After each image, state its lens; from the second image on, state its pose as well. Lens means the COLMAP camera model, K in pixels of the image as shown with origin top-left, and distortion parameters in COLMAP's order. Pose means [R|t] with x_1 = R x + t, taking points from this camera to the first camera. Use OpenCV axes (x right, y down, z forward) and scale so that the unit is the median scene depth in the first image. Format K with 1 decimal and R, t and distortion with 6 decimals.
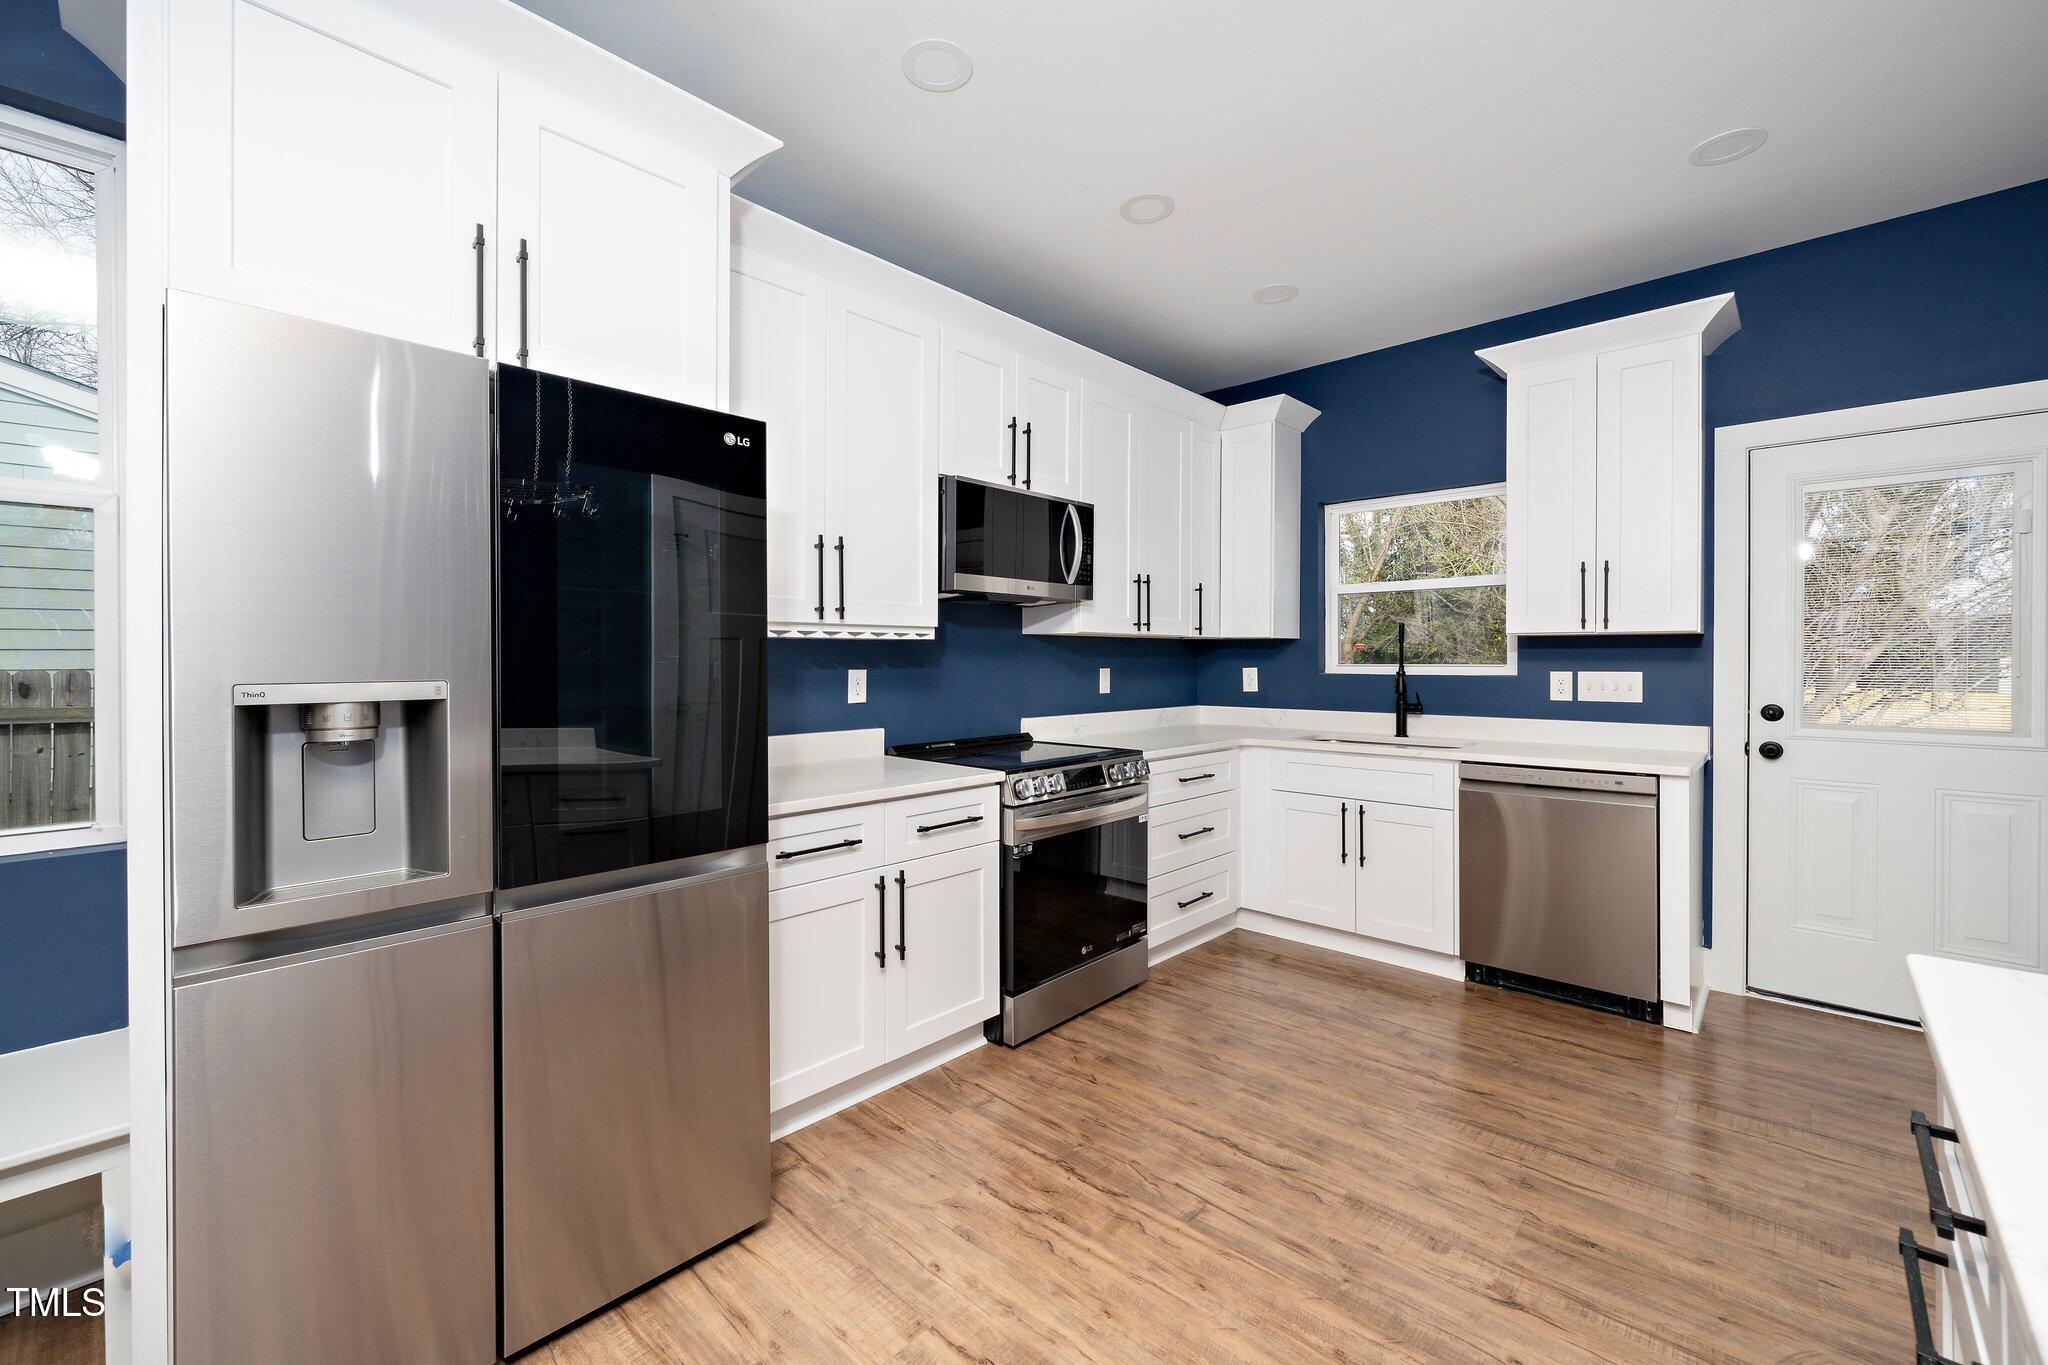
lens RADIAL K [[845.3, 0, 1016.4], [0, 845.3, 661.0], [0, 0, 1]] dist [0.004558, -0.000026]
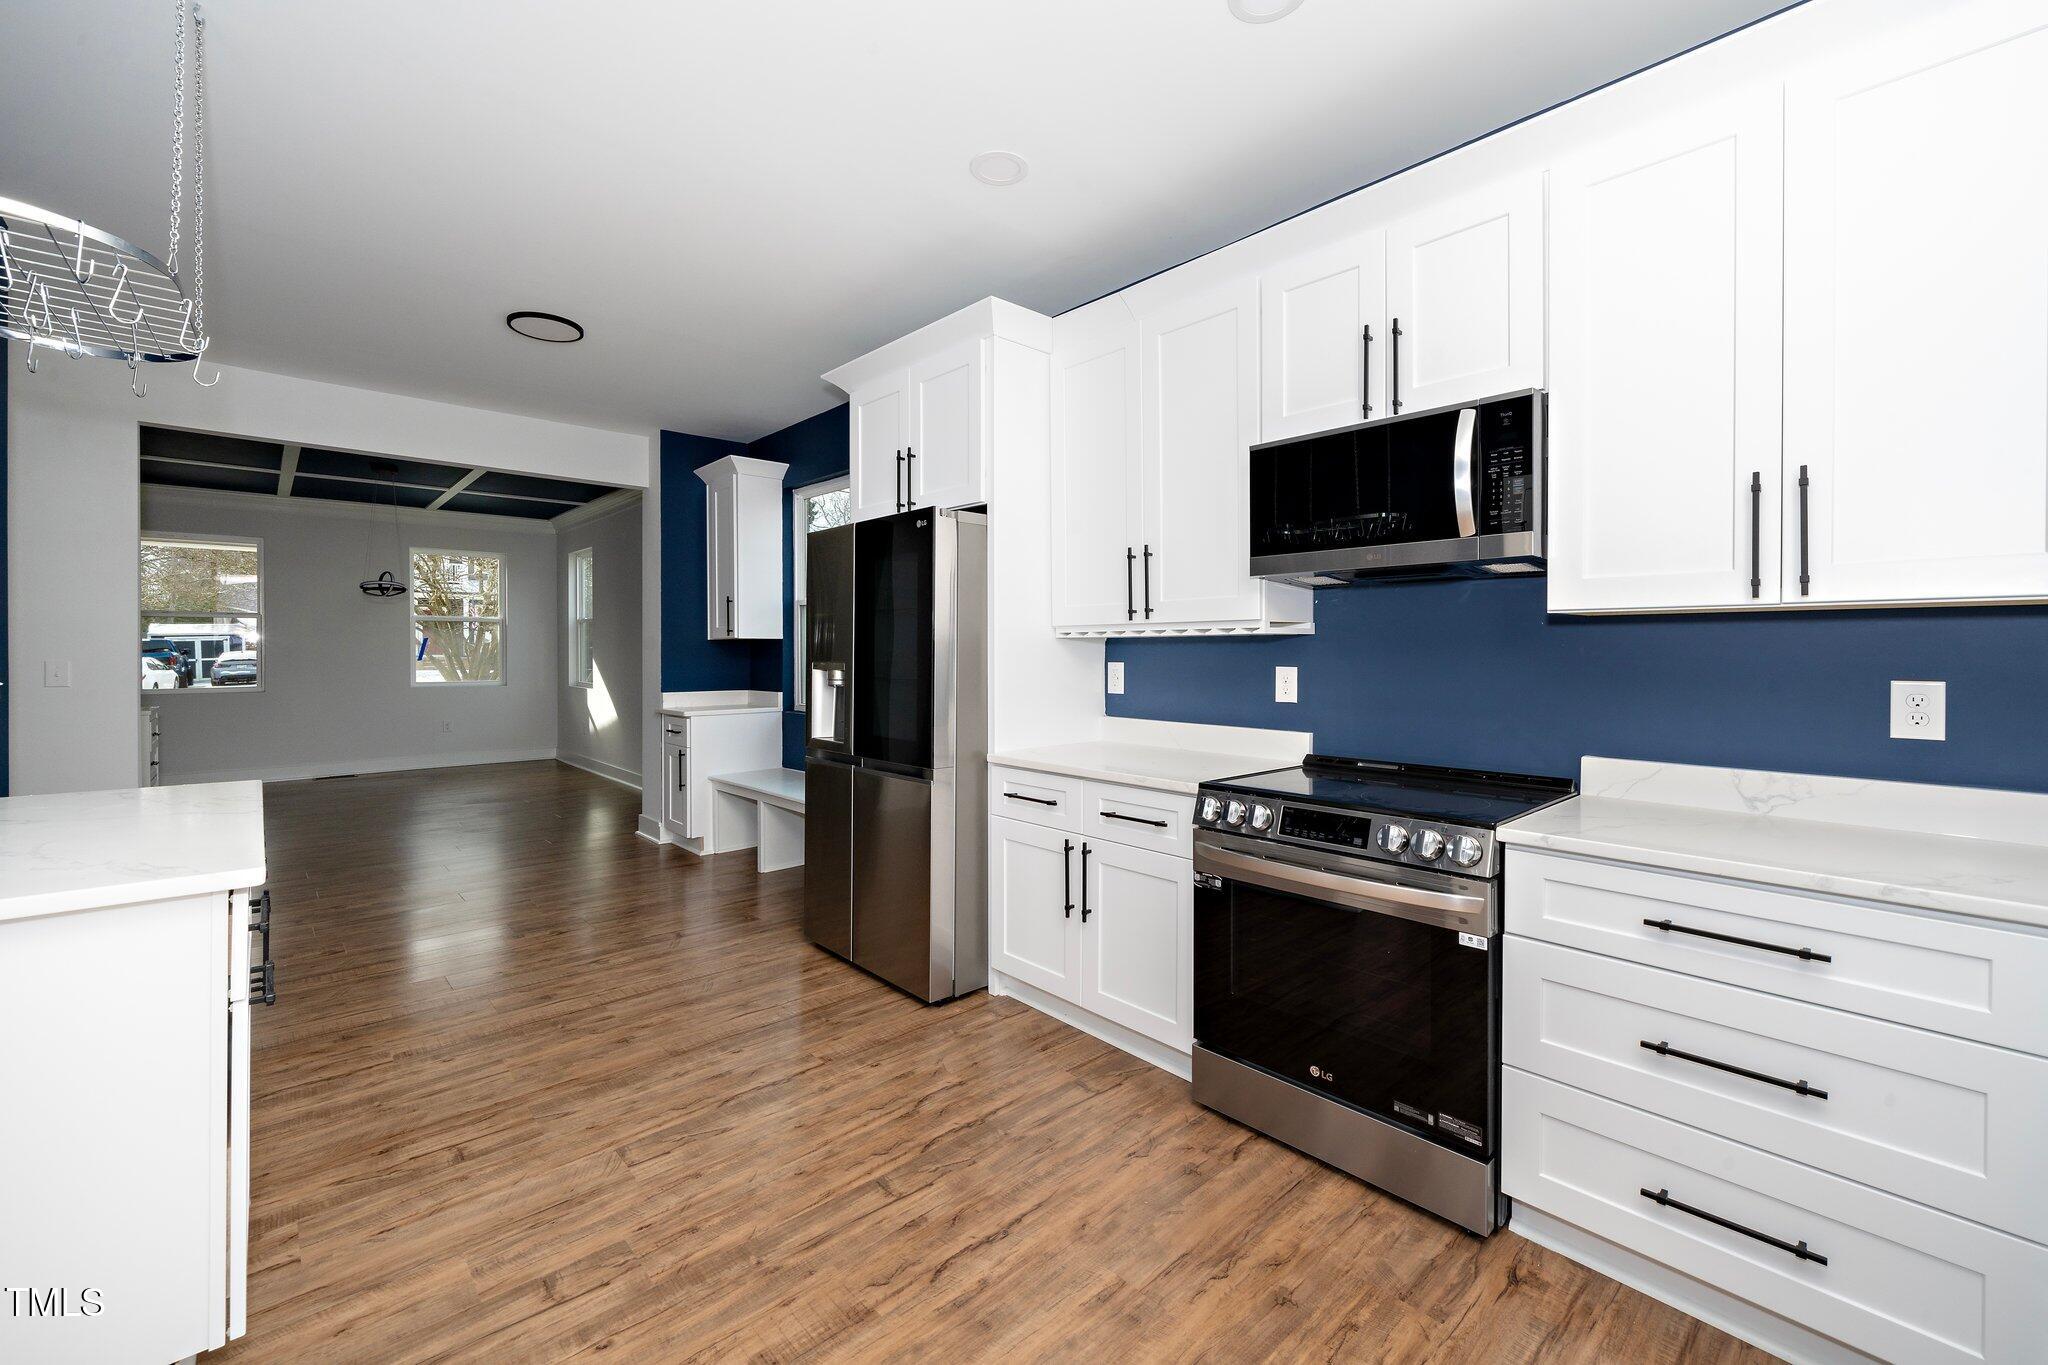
lens RADIAL K [[845.3, 0, 1011.6], [0, 845.3, 659.0], [0, 0, 1]] dist [0.004558, -0.000026]
pose [[-0.095610, 0.003585, -0.995412, 0.967990], [-0.005778, 0.999975, 0.004157, -0.000668], [0.995402, 0.006149, -0.095587, 0.984901]]
